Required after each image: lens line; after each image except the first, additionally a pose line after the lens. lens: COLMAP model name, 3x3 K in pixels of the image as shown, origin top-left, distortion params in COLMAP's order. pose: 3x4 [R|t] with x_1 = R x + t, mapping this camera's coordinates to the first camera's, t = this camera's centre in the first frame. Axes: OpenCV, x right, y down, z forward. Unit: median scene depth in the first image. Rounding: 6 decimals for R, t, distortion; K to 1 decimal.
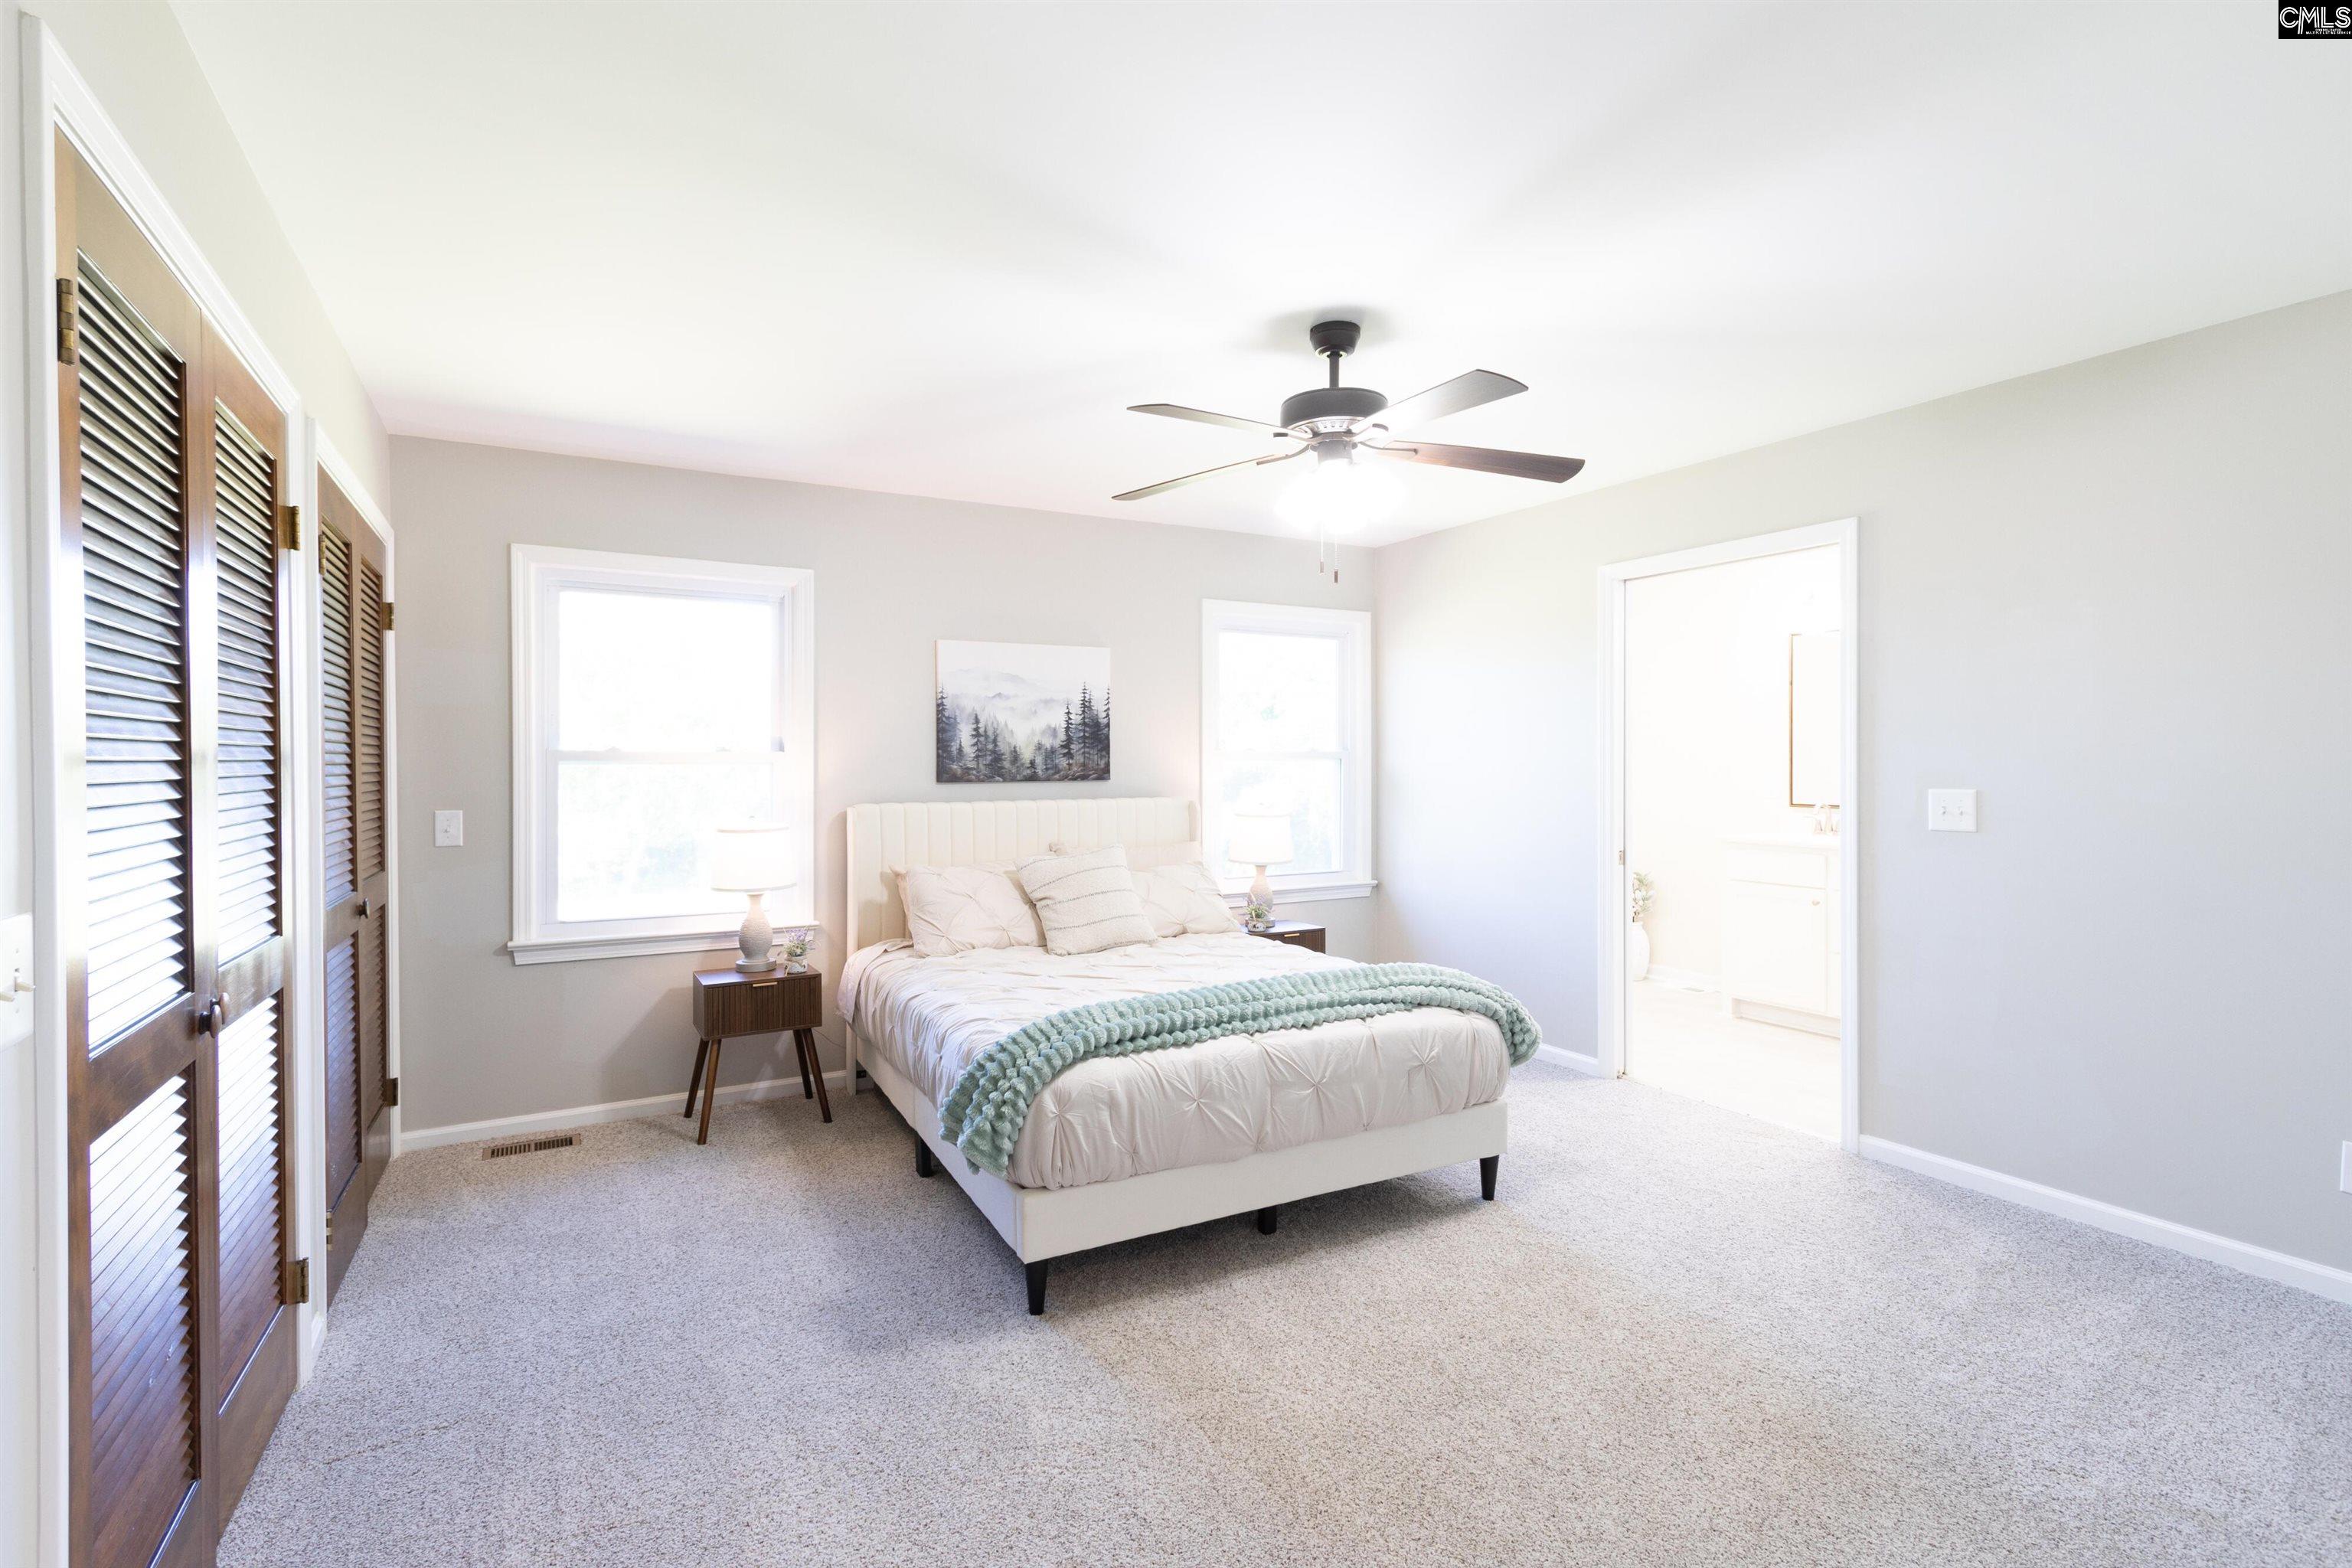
lens RADIAL K [[1080.4, 0, 1176.1], [0, 1080.4, 773.2], [0, 0, 1]] dist [-0.000639, -0.000044]
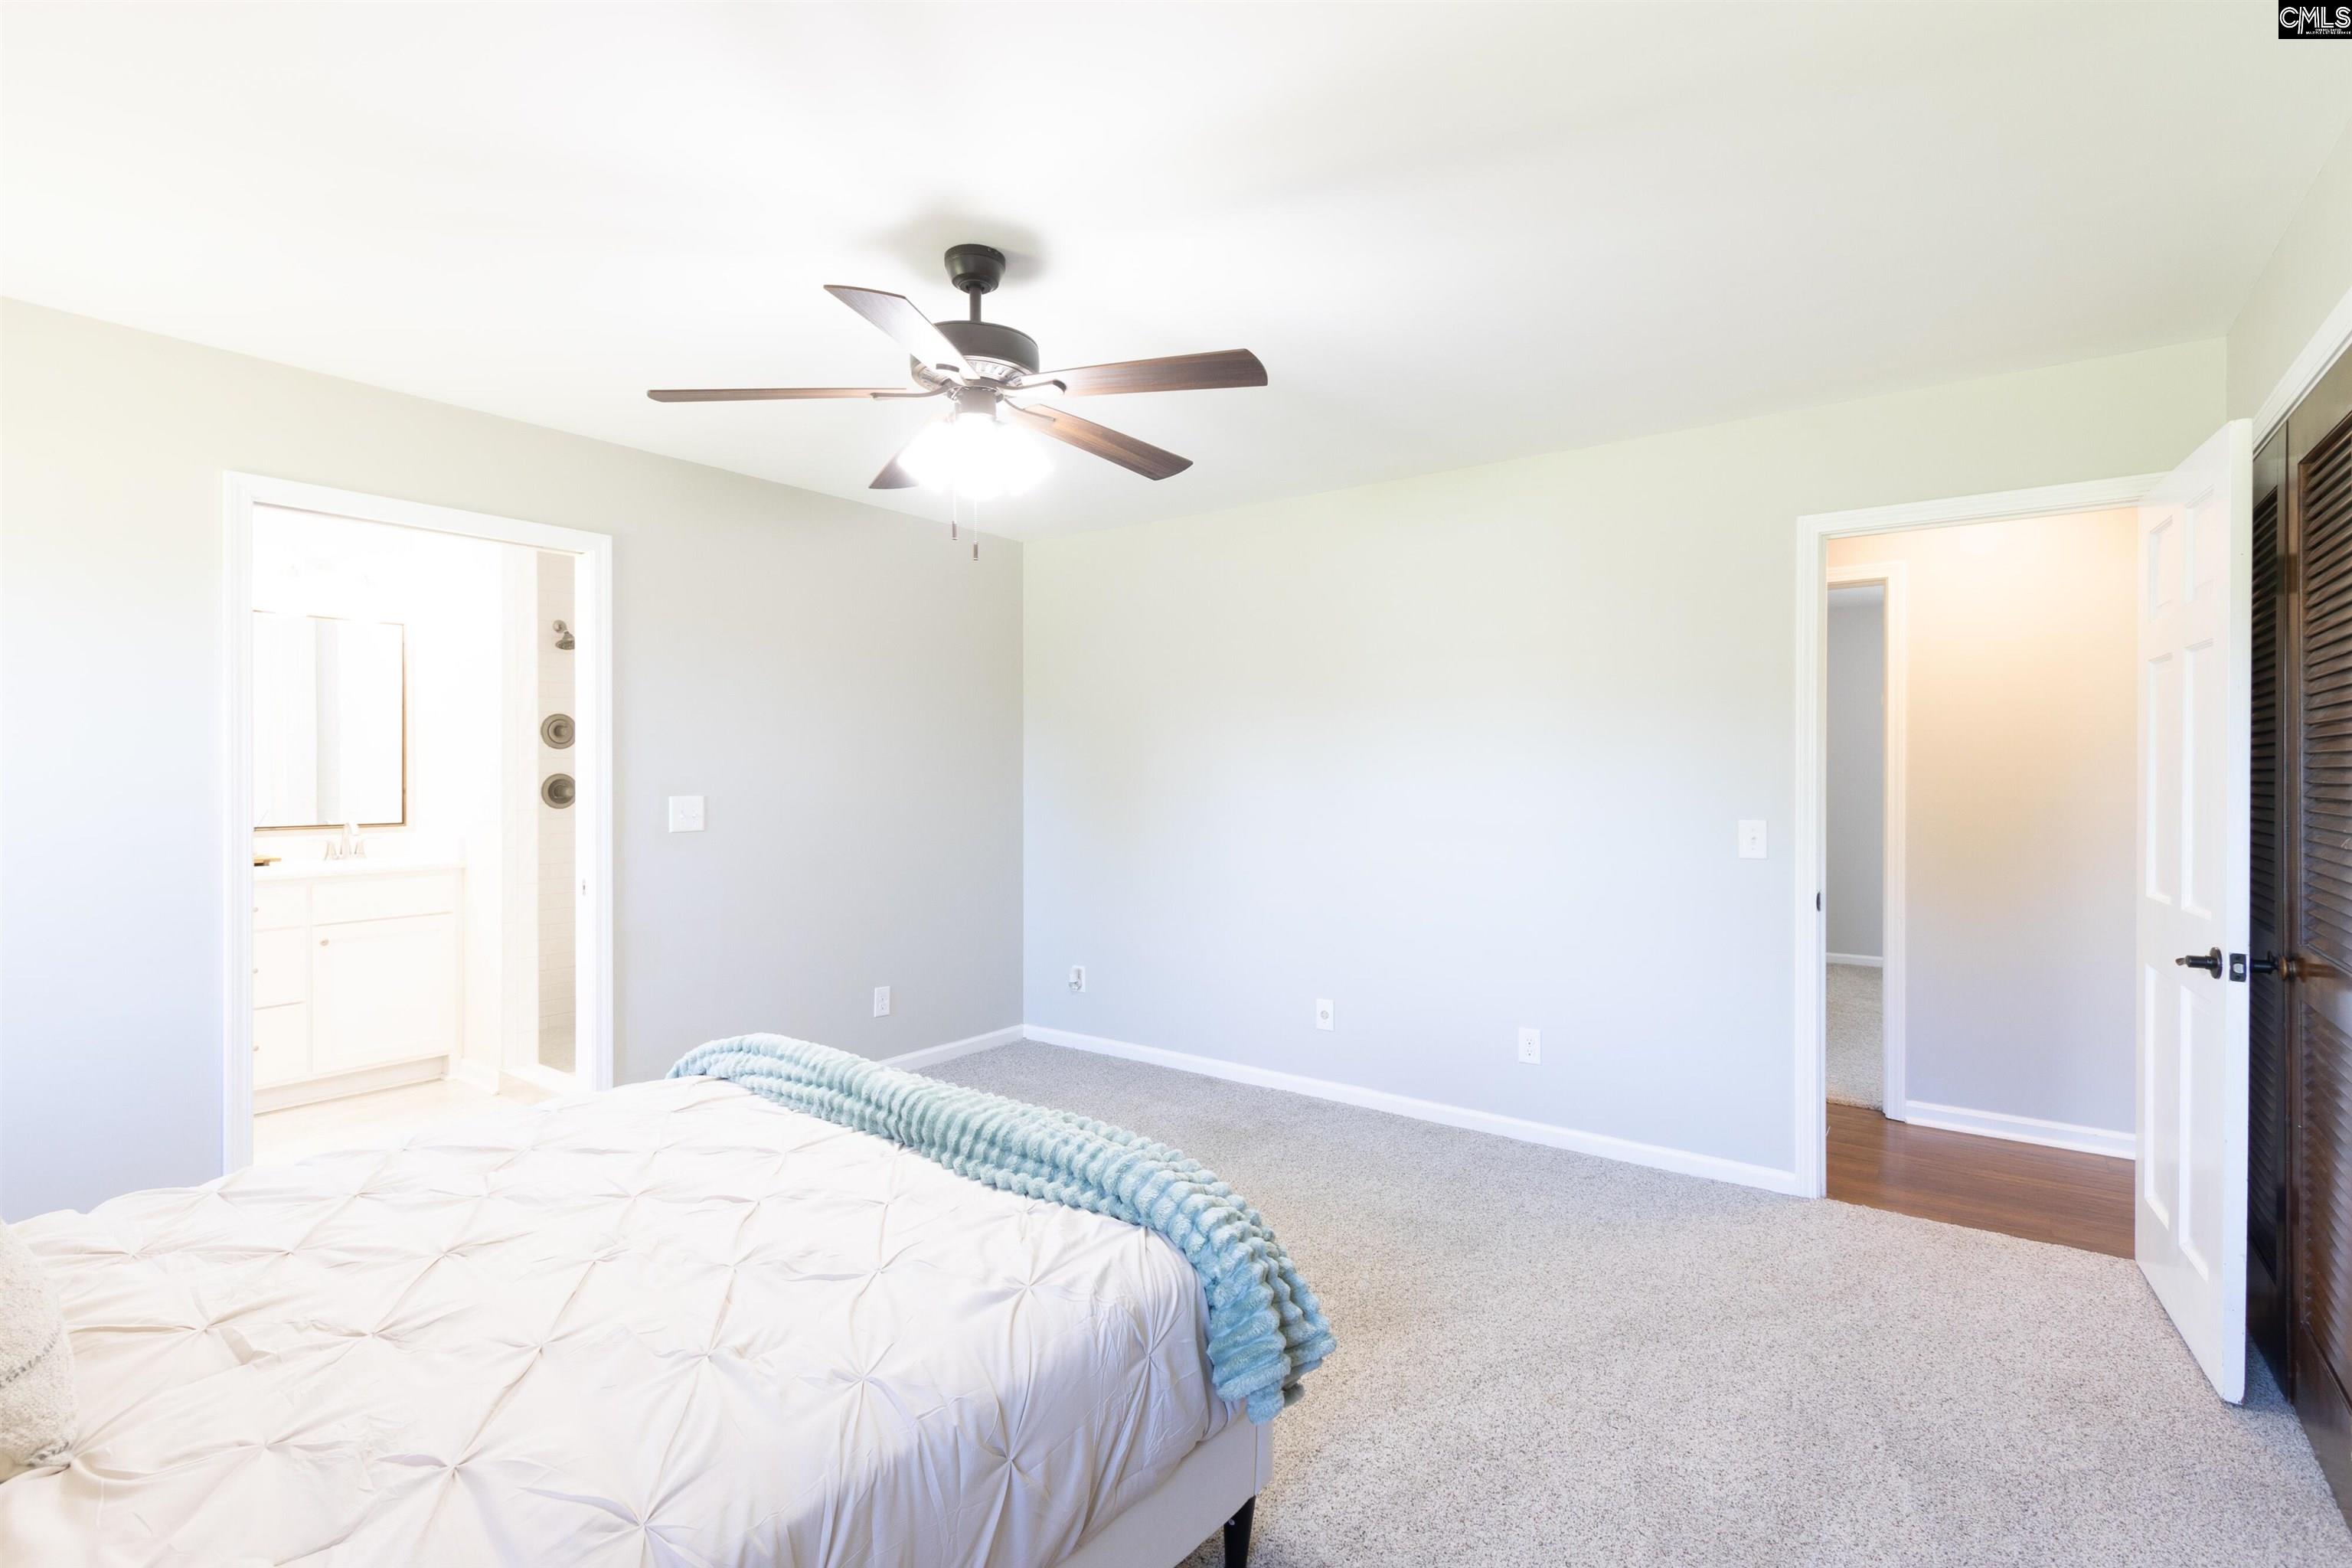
lens RADIAL K [[1080.4, 0, 1177.8], [0, 1080.4, 778.0], [0, 0, 1]] dist [-0.000639, -0.000044]
pose [[-0.396195, -0.002437, 0.918163, -0.567662], [0.011282, 0.999908, 0.007522, -0.008075], [-0.918097, 0.013339, -0.396132, 0.984762]]
